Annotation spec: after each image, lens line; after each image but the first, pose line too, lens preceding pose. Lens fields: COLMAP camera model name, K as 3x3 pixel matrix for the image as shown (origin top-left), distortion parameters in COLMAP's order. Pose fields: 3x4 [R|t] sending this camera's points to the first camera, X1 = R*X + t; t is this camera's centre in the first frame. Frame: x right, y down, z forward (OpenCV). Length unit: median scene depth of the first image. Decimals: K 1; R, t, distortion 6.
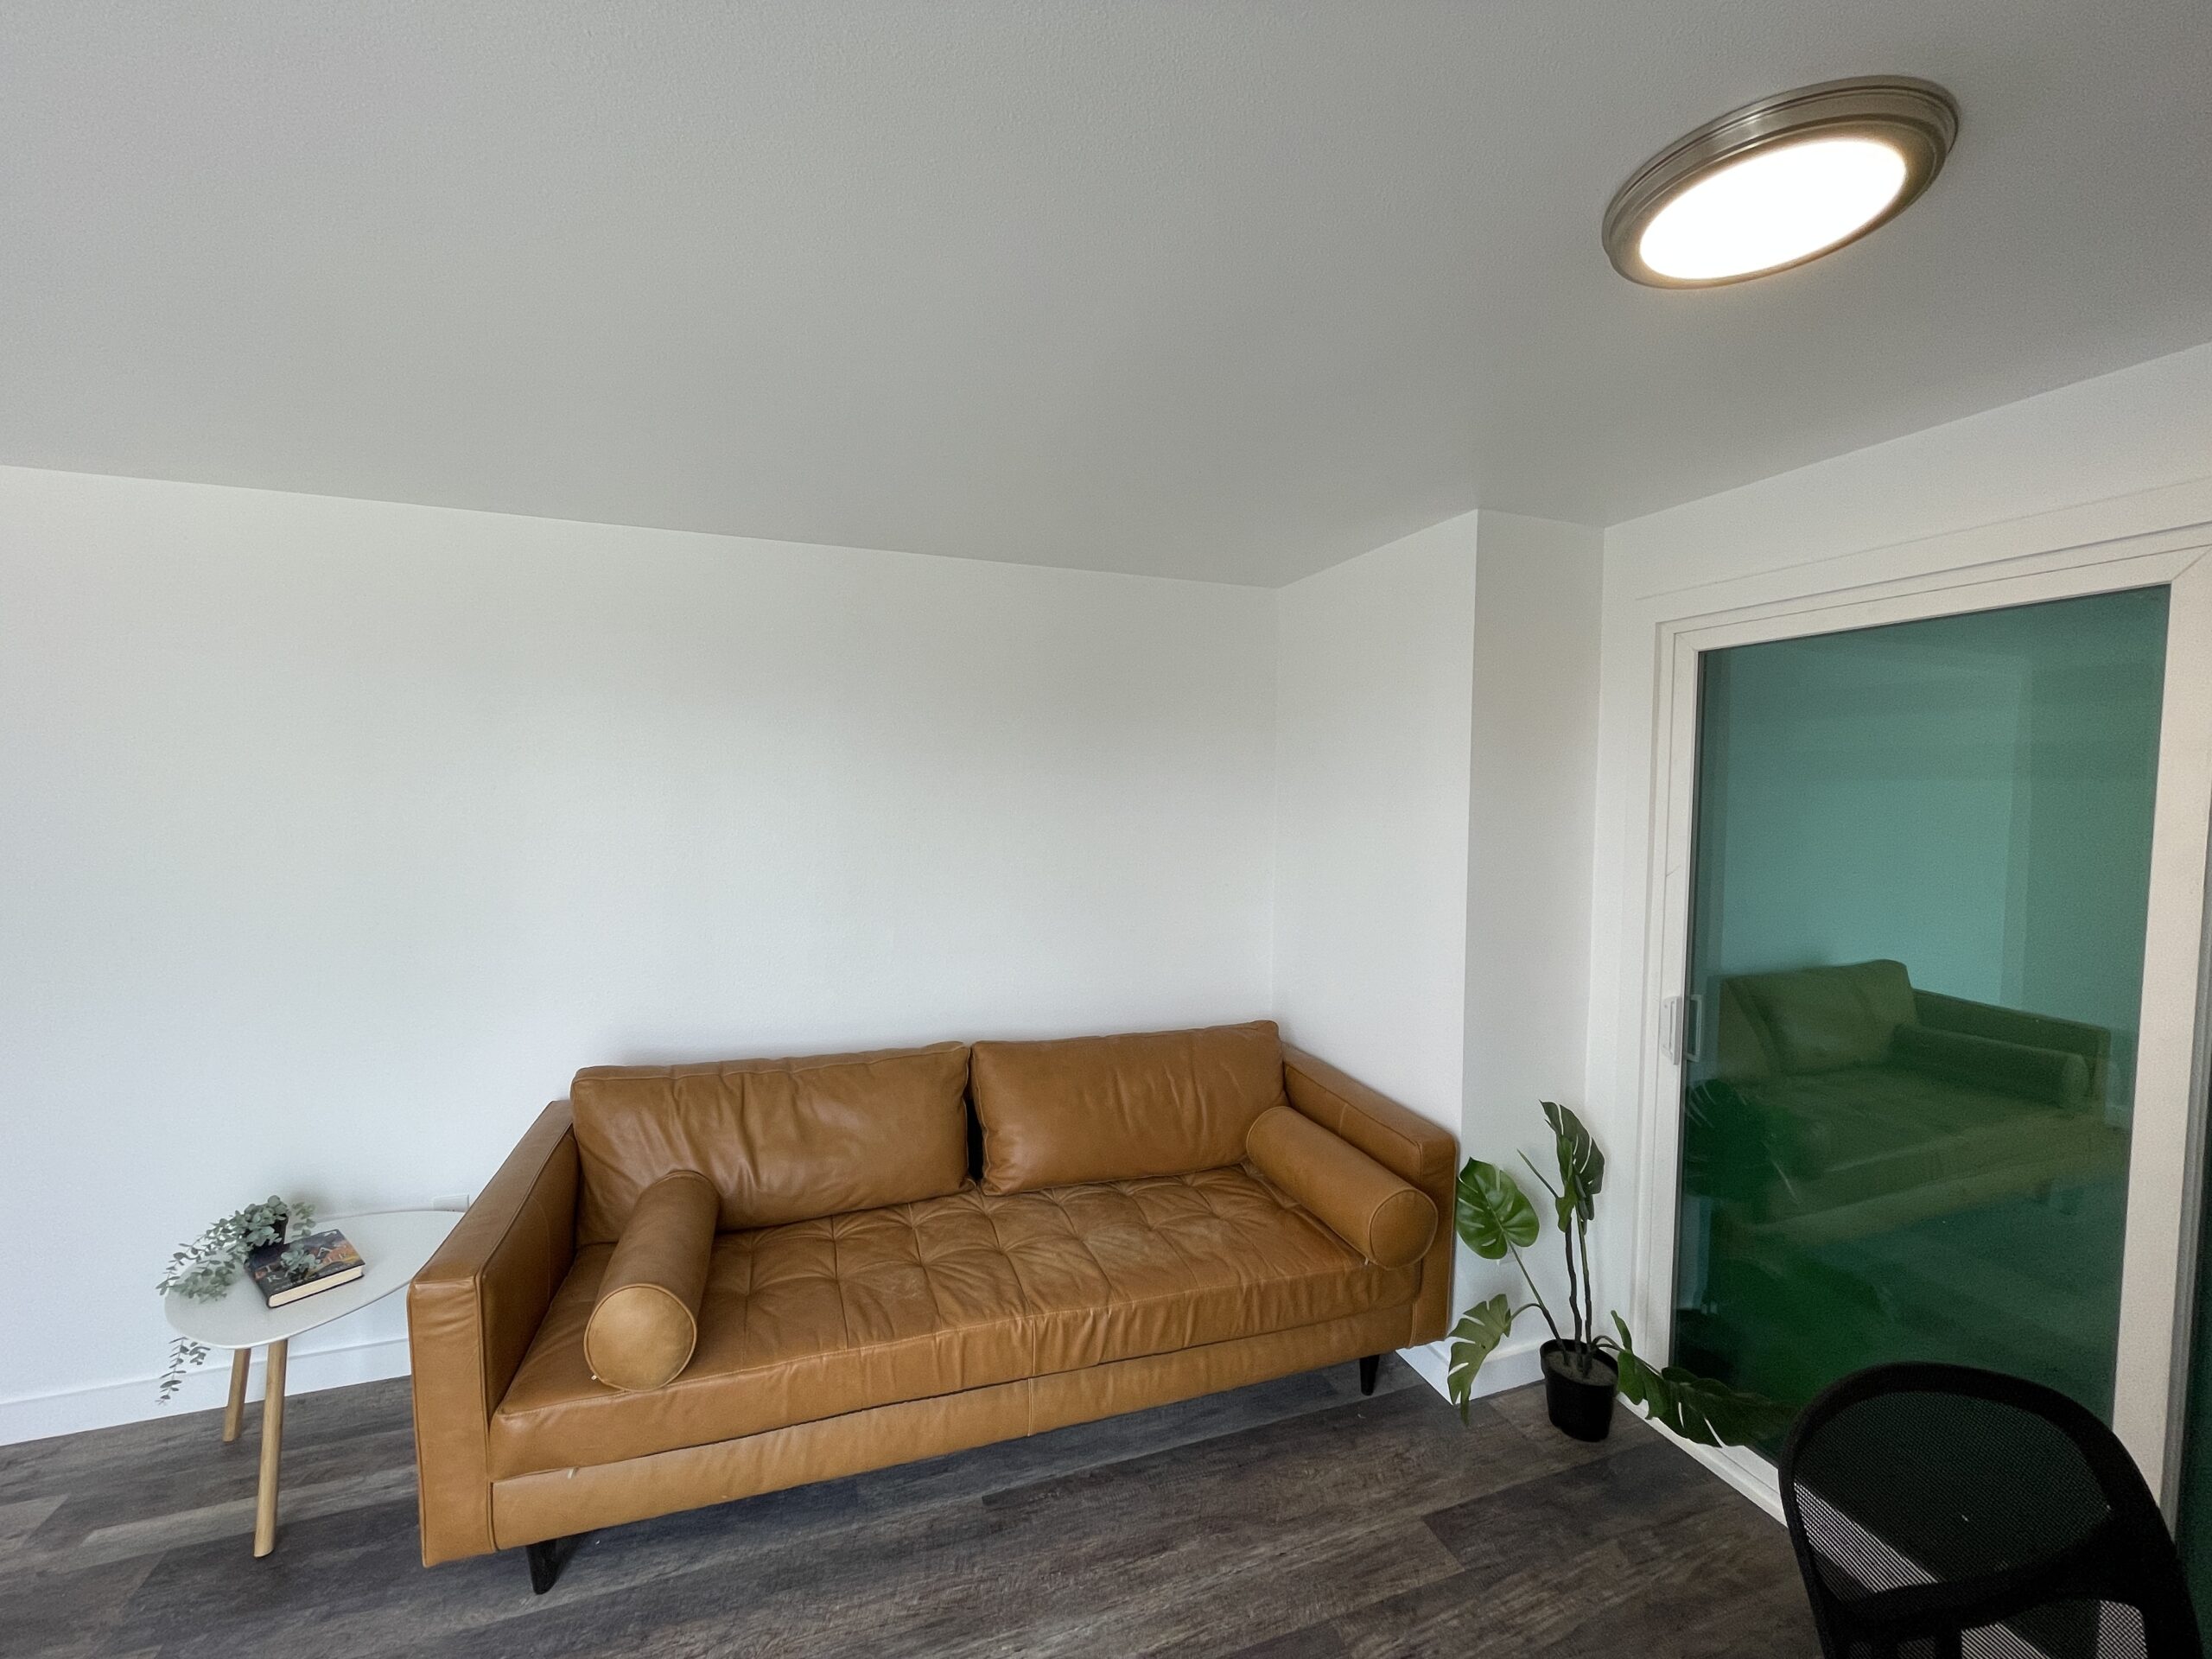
lens RADIAL K [[895.1, 0, 1110.9], [0, 895.1, 833.1], [0, 0, 1]] dist [-0.000446, -0.000063]
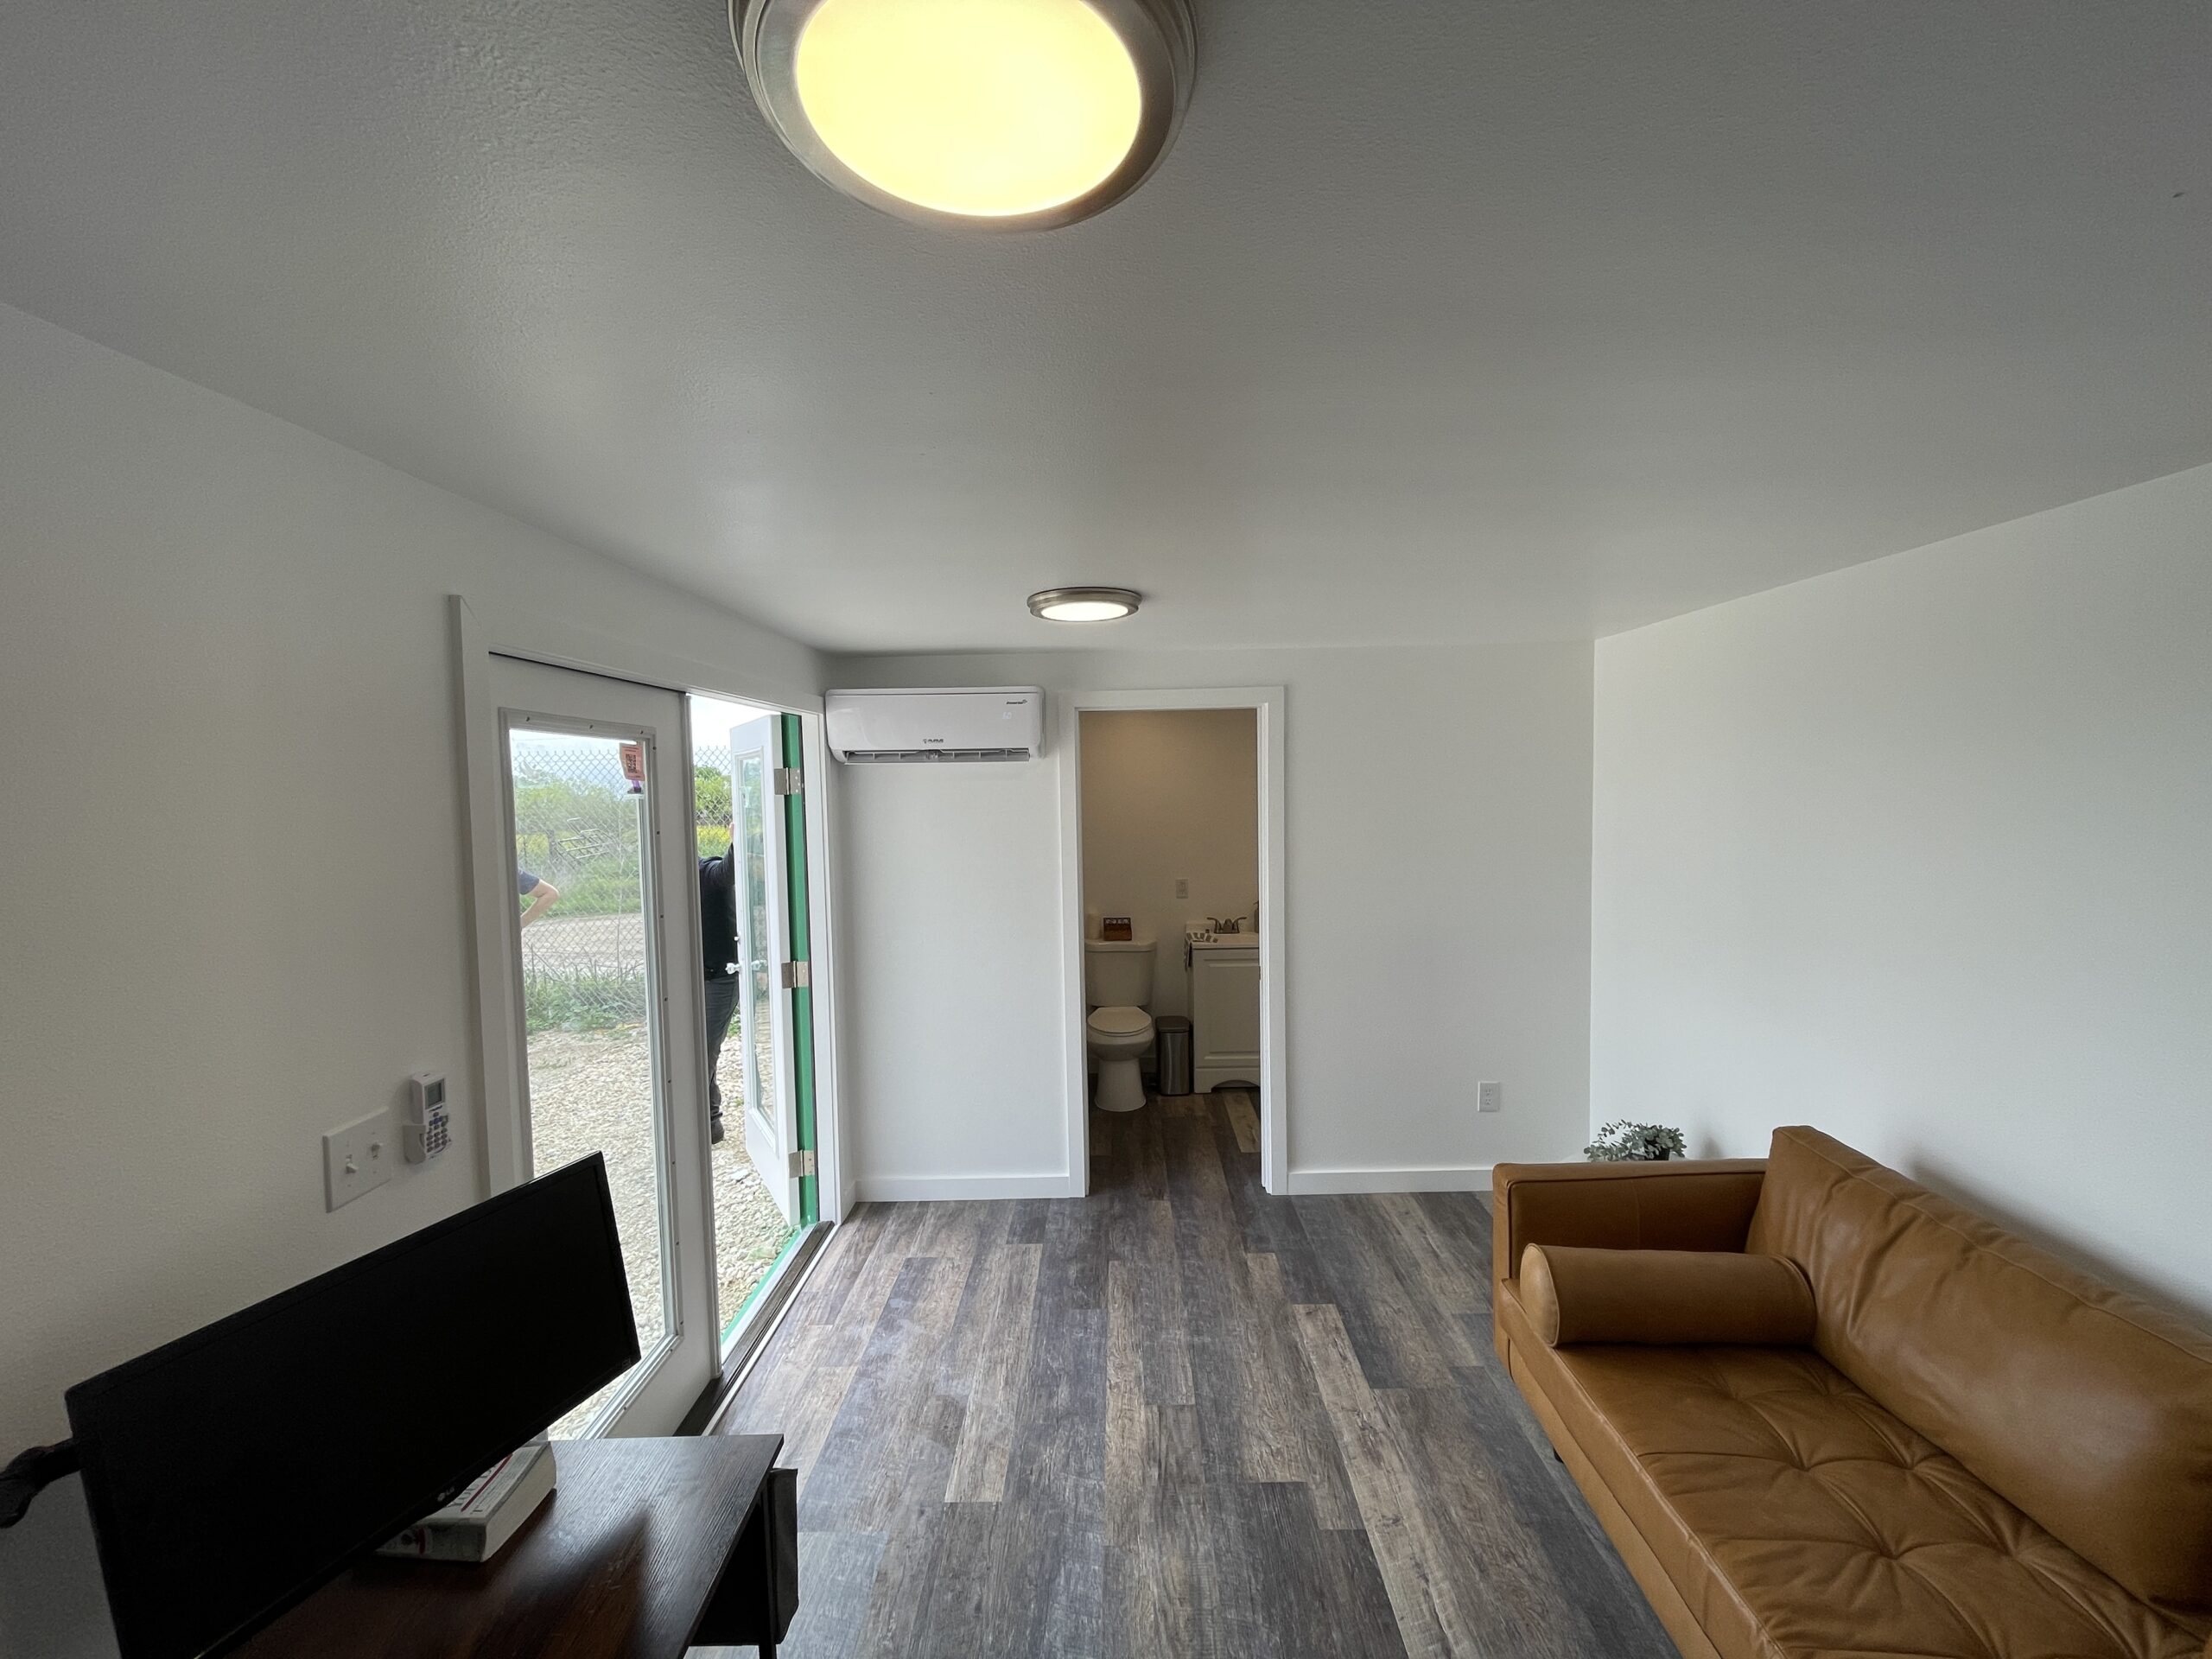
lens RADIAL K [[895.1, 0, 1112.4], [0, 895.1, 831.6], [0, 0, 1]] dist [-0.000446, -0.000063]
pose [[-0.344193, 0.051504, -0.937485, 0.784426], [-0.027342, 0.997521, 0.064841, -0.142447], [0.938501, 0.047951, -0.341931, 0.795368]]
